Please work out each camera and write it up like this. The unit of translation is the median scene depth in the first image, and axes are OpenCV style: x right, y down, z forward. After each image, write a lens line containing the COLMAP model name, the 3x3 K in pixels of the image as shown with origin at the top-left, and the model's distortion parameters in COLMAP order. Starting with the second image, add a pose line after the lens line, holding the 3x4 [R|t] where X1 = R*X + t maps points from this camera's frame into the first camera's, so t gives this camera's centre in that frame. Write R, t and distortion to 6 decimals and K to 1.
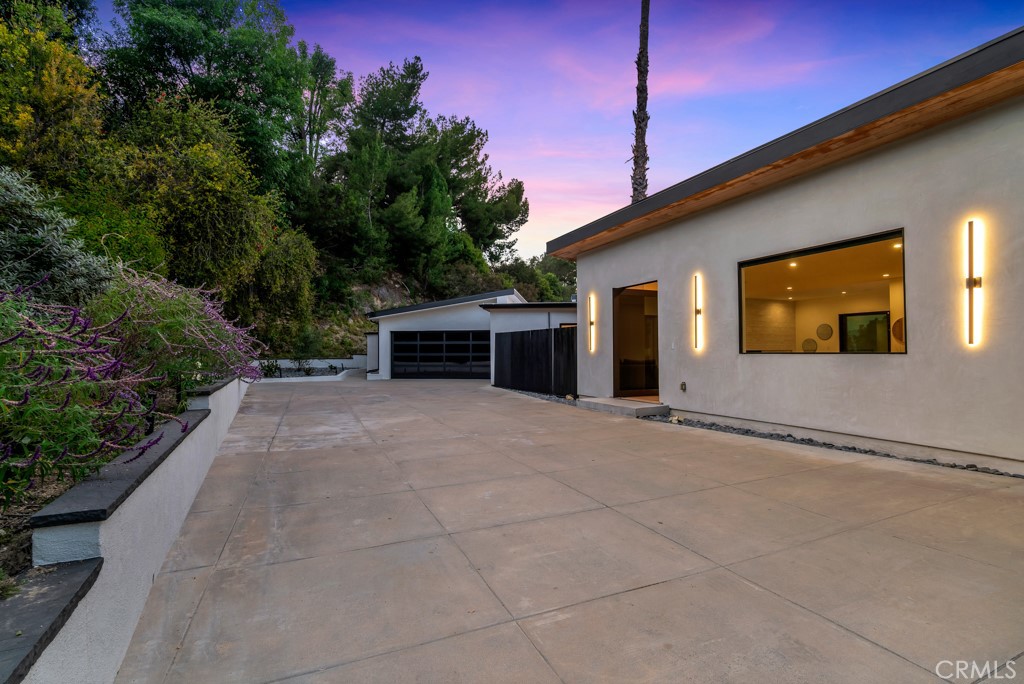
lens RADIAL K [[484.2, 0, 511.2], [0, 484.2, 347.0], [0, 0, 1]] dist [-0.016977, 0.001061]
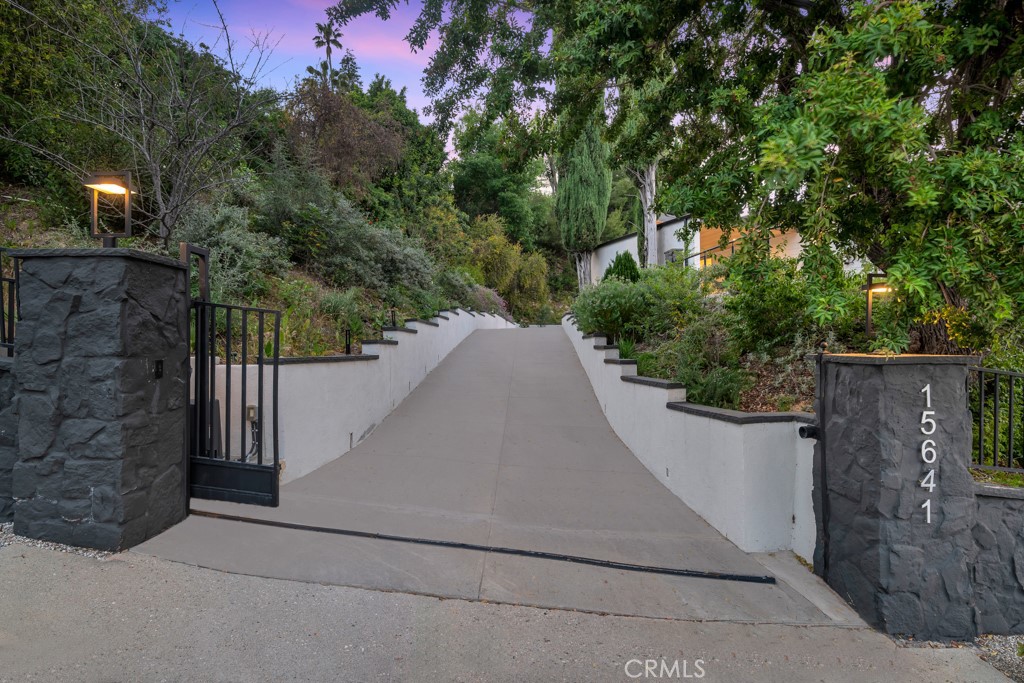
lens RADIAL K [[543.0, 0, 508.7], [0, 543.0, 346.8], [0, 0, 1]] dist [0.000517, -0.001003]
pose [[0.853675, -0.007525, -0.520751, 0.564505], [0.014658, 0.999847, 0.009582, 0.098865], [0.520600, -0.015814, 0.853655, -0.870641]]
